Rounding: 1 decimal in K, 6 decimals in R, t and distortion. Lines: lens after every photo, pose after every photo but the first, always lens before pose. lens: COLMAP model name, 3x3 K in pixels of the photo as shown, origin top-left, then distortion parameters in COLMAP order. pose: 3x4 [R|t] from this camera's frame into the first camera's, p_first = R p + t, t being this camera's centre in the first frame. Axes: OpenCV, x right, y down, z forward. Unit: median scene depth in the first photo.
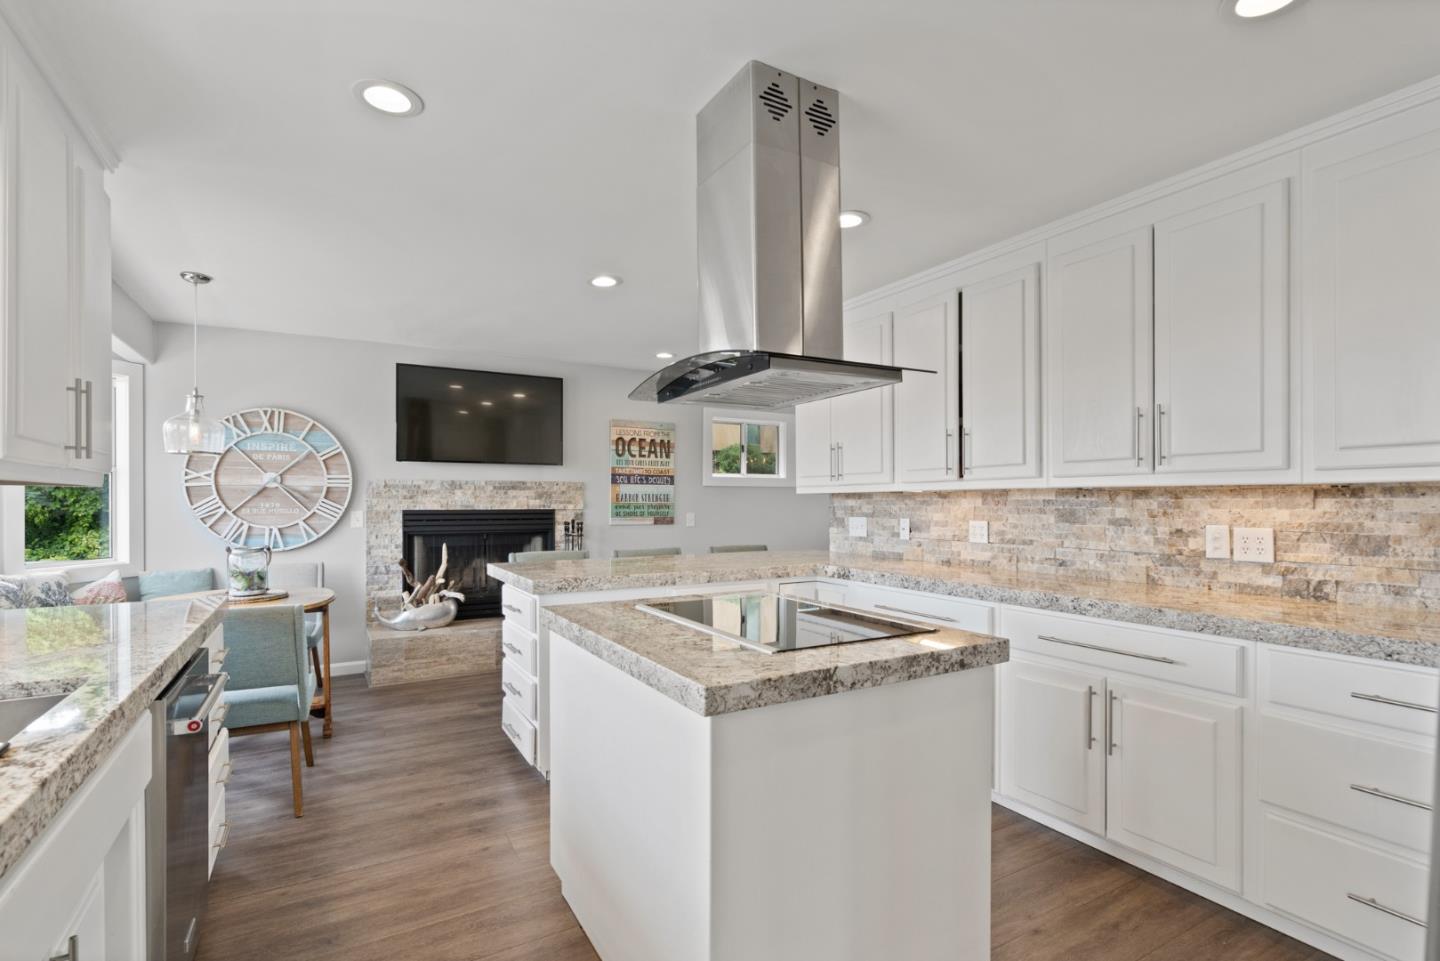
lens RADIAL K [[683.3, 0, 716.2], [0, 683.3, 502.6], [0, 0, 1]] dist [-0.013599, -0.000003]
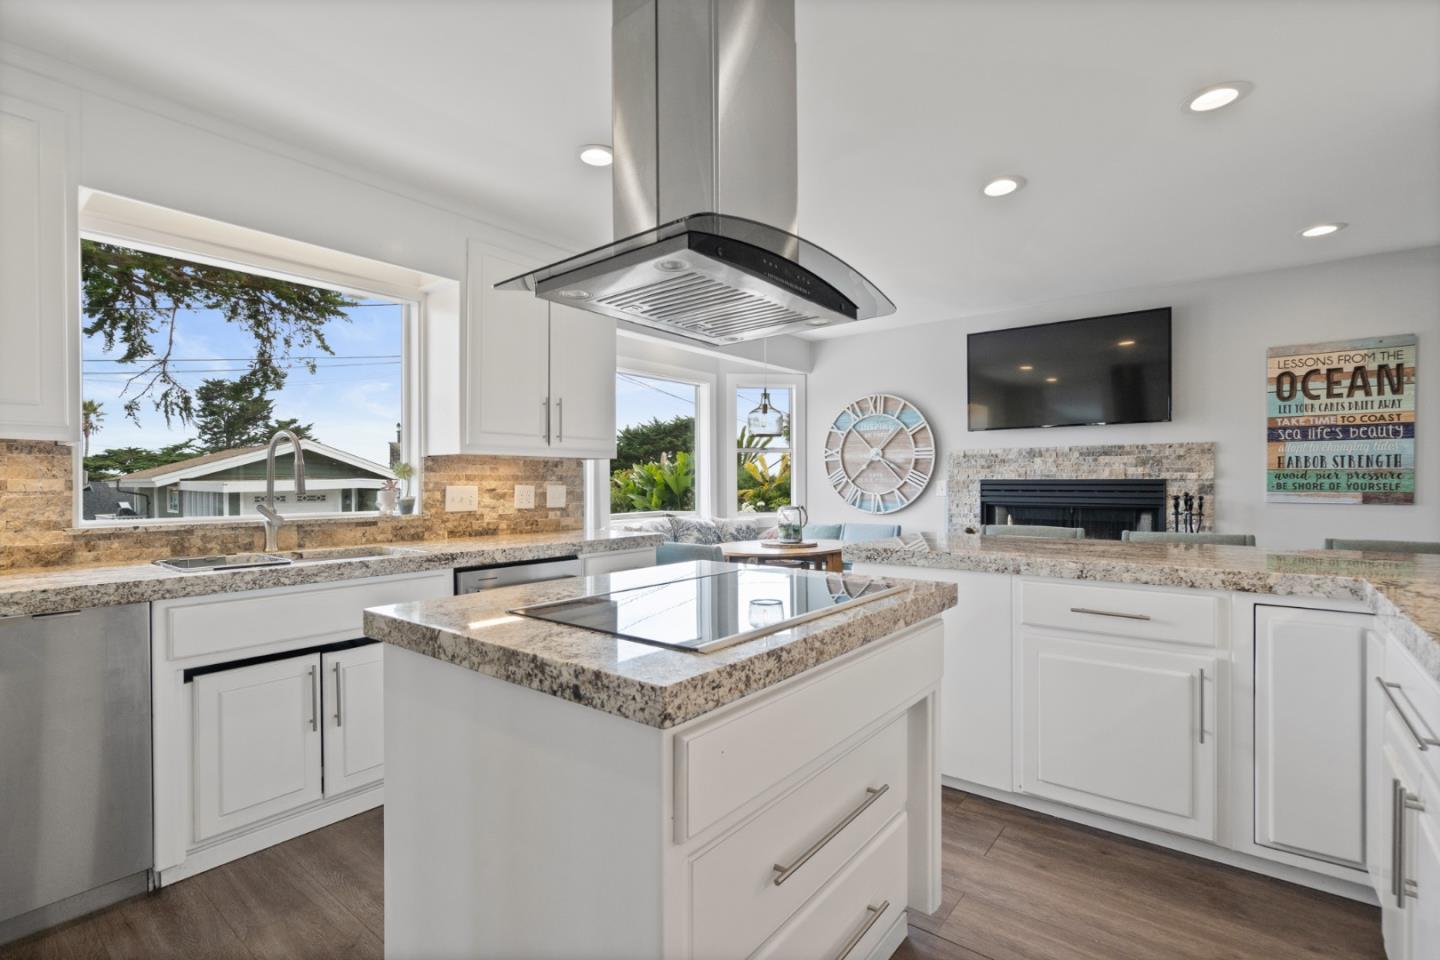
lens RADIAL K [[664.6, 0, 716.3], [0, 664.6, 485.5], [0, 0, 1]] dist [-0.001164, 0.000538]
pose [[0.366359, 0.004561, -0.930462, 0.294223], [0.000646, 0.999986, 0.005156, 0.013600], [0.930473, -0.002490, 0.366351, 0.272030]]
